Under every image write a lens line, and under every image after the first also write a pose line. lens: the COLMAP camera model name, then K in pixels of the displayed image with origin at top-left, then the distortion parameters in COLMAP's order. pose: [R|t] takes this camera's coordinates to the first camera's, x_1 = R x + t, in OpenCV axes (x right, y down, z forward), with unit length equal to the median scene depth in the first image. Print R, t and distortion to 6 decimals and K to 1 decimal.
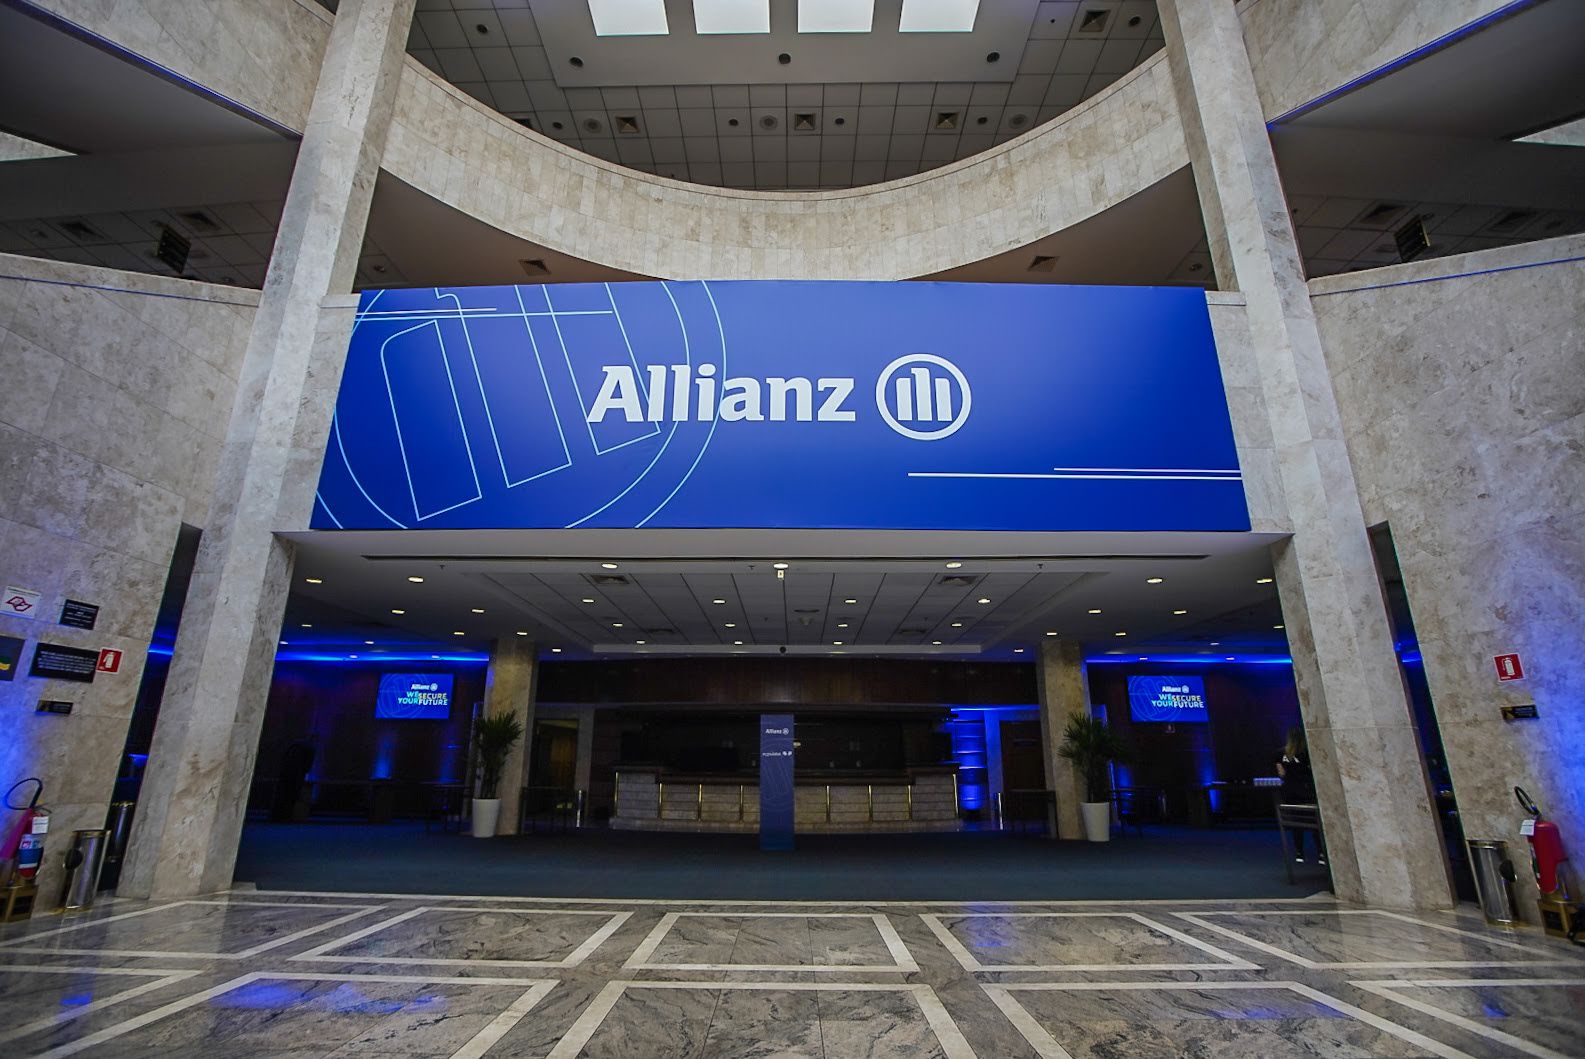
lens RADIAL K [[754.9, 0, 792.5], [0, 754.9, 529.5], [0, 0, 1]] dist [-0.048944, 0.000703]
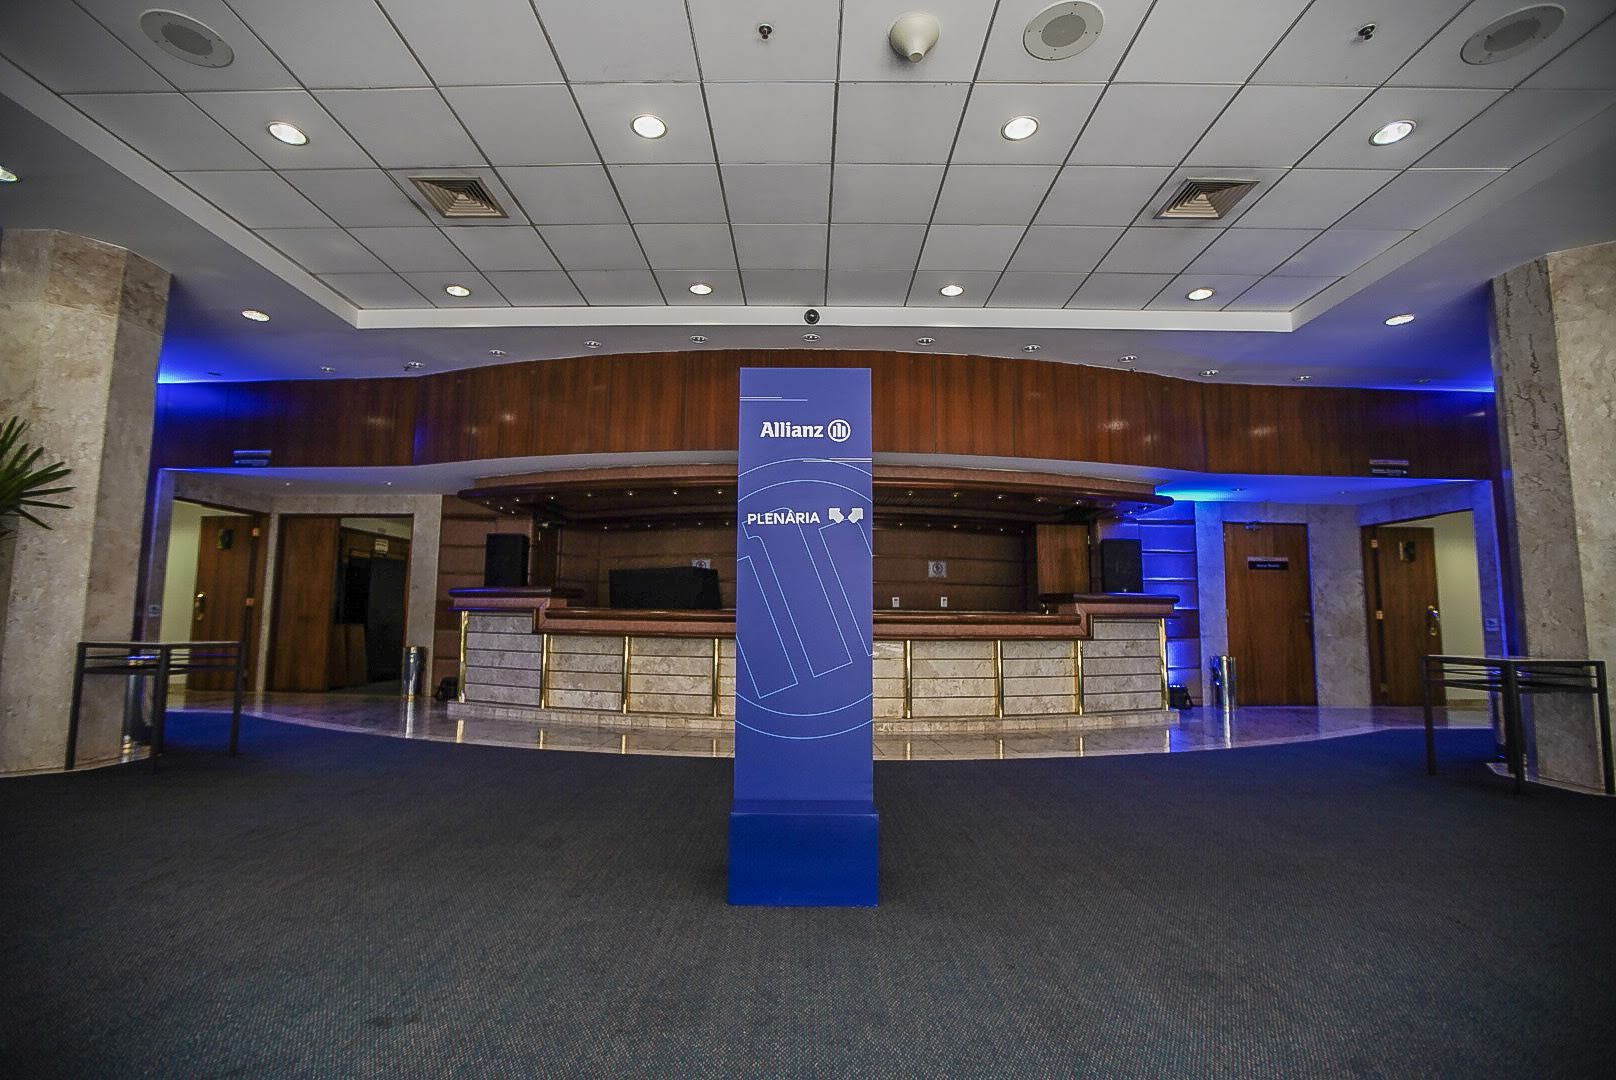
lens RADIAL K [[769.6, 0, 808.0], [0, 769.6, 540.0], [0, 0, 1]] dist [-0.048944, 0.000703]
pose [[0.999971, 0.006565, 0.003741, -0.012967], [-0.007177, 0.980047, 0.198635, 0.162259], [-0.002363, -0.198657, 0.980066, 0.475331]]
